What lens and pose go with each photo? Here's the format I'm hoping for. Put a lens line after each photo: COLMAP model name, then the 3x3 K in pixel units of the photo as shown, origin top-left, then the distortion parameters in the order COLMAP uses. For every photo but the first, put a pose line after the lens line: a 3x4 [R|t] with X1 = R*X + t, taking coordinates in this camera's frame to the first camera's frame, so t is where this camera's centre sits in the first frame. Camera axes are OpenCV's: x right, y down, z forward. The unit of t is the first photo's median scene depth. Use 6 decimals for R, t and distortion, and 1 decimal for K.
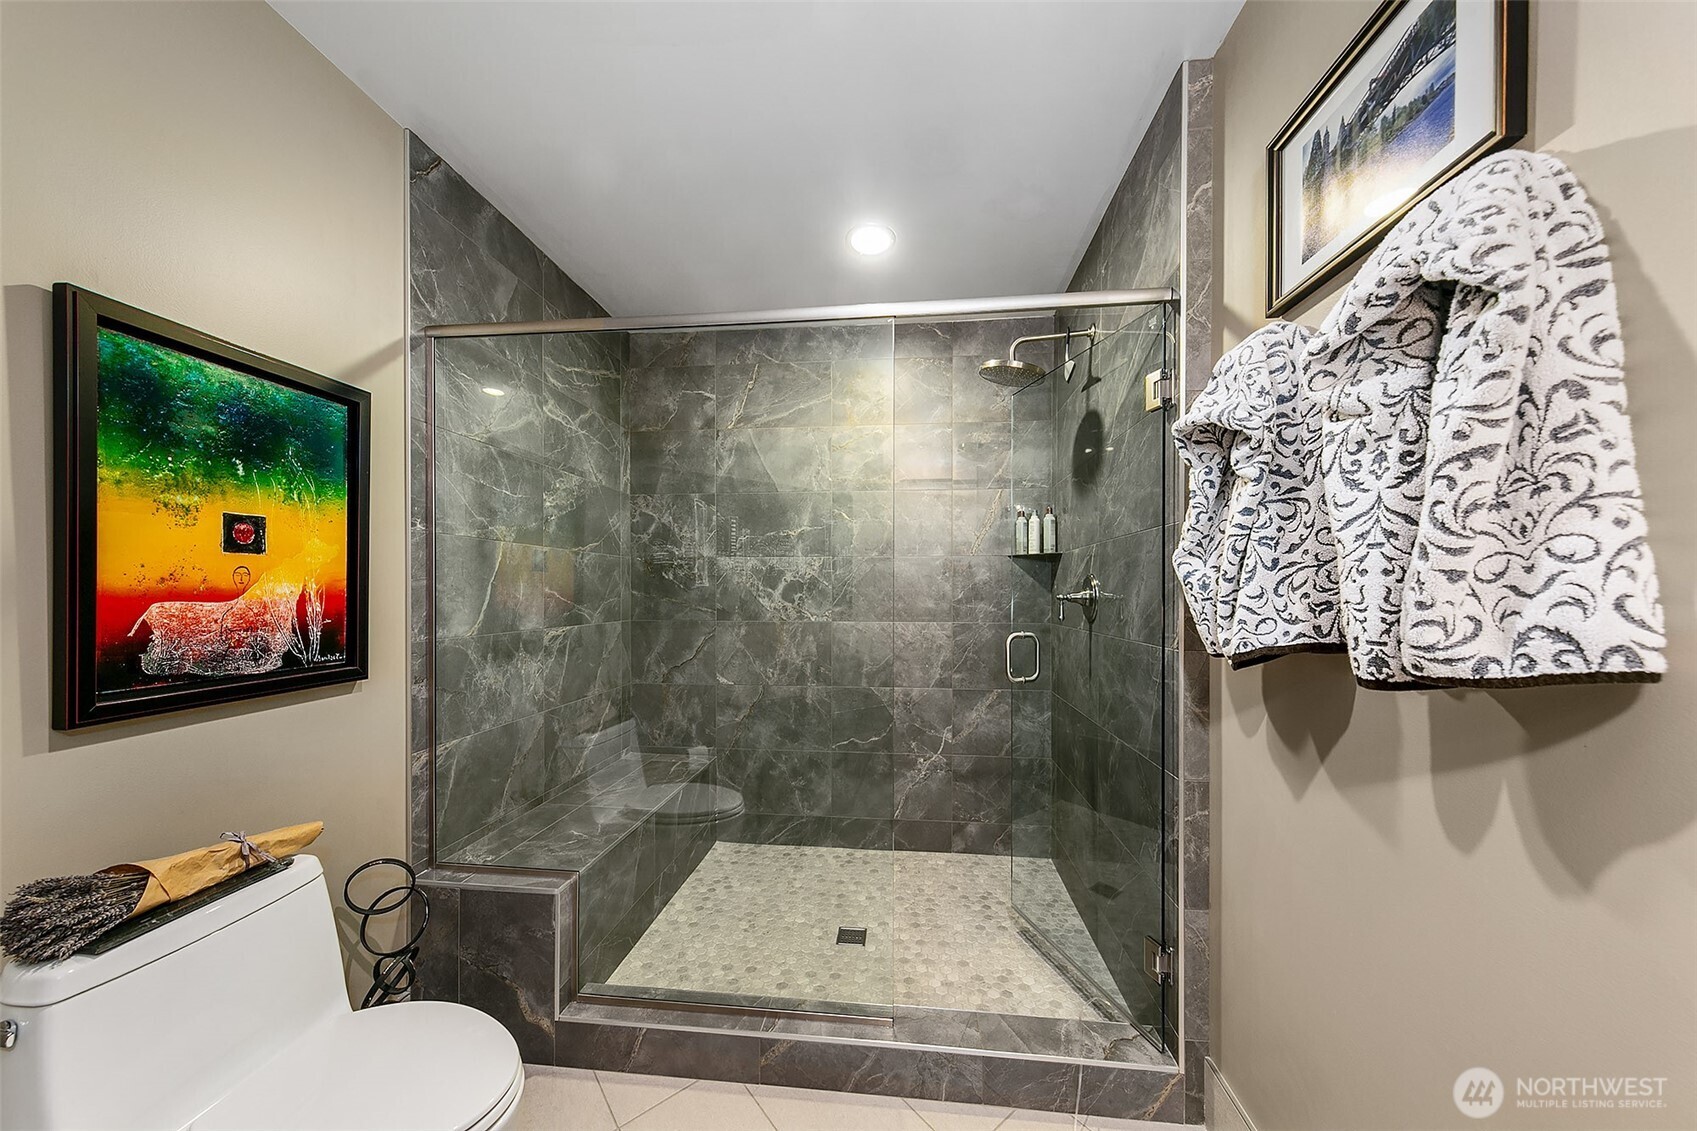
lens RADIAL K [[563.8, 0, 853.6], [0, 563.8, 589.2], [0, 0, 1]] dist [0.011747, -0.004503]
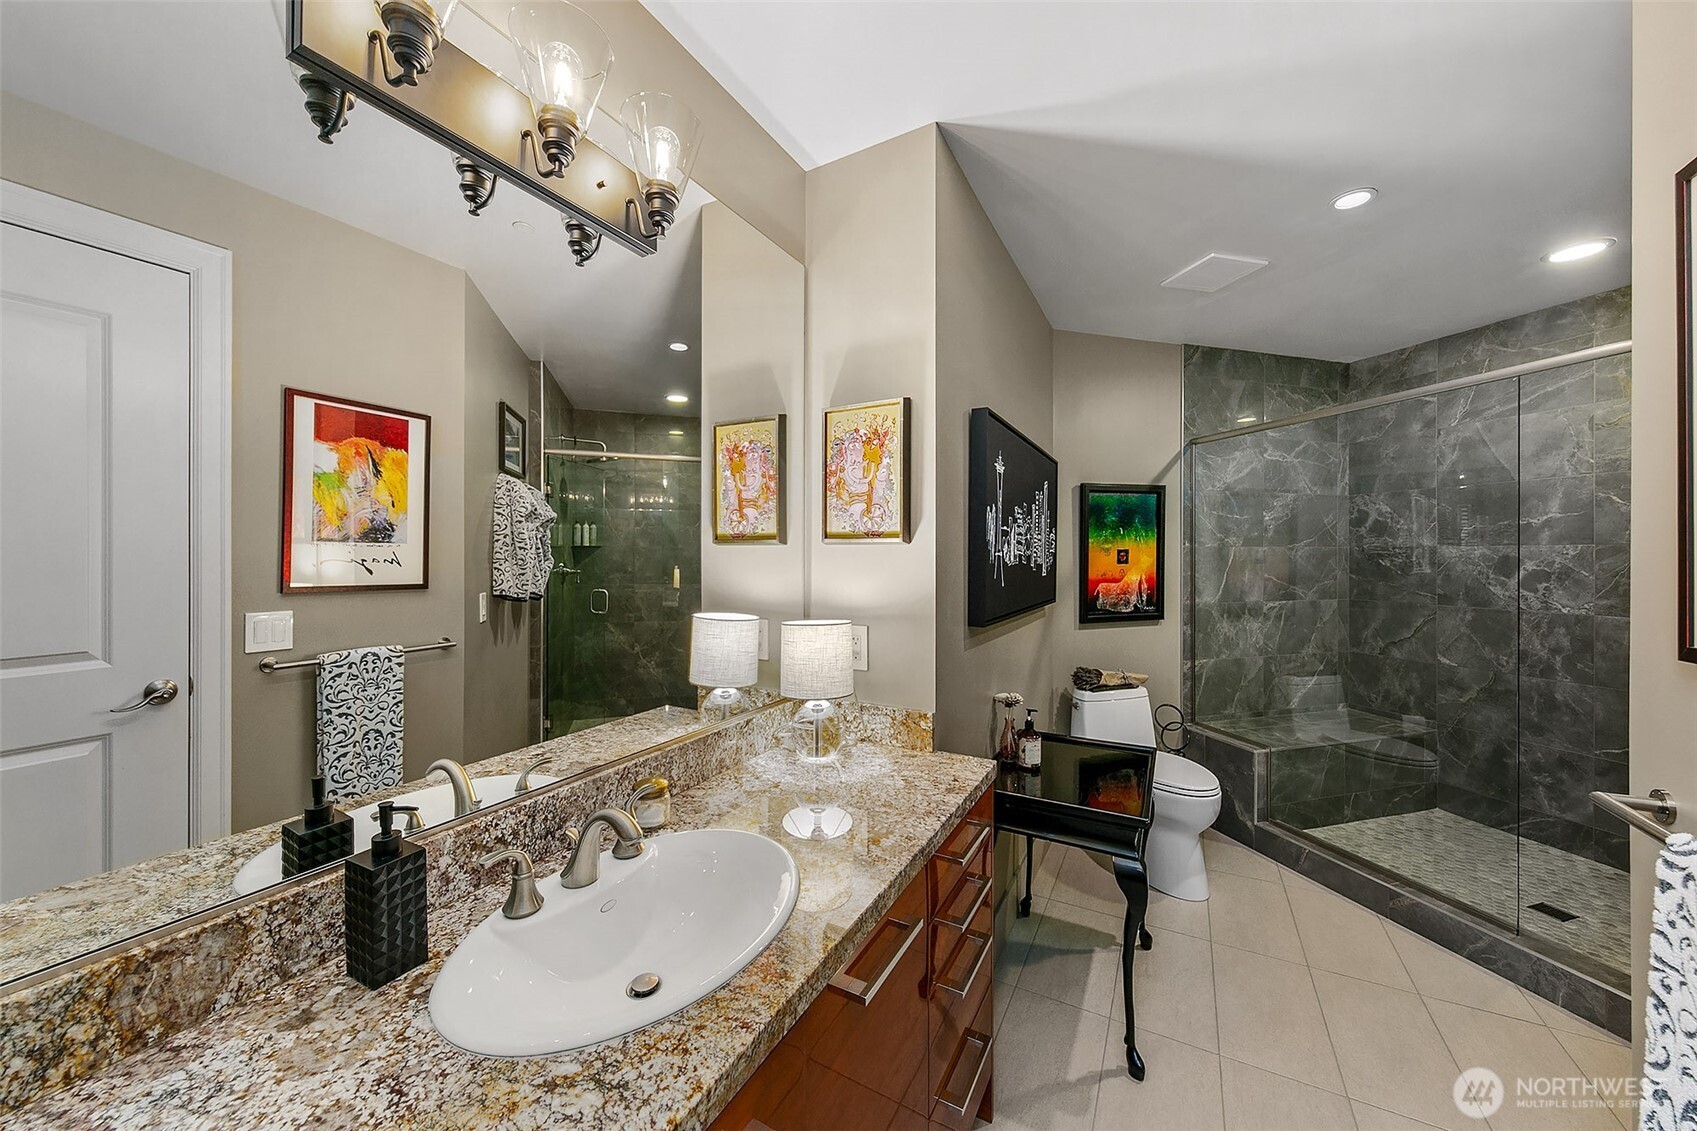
lens RADIAL K [[609.7, 0, 848.5], [0, 609.7, 565.5], [0, 0, 1]] dist [0.000158, -0.000043]
pose [[0.374141, 0.016006, -0.927234, 0.488571], [0.006036, 0.999788, 0.019694, -0.057990], [0.927352, -0.012965, 0.373965, -0.567784]]
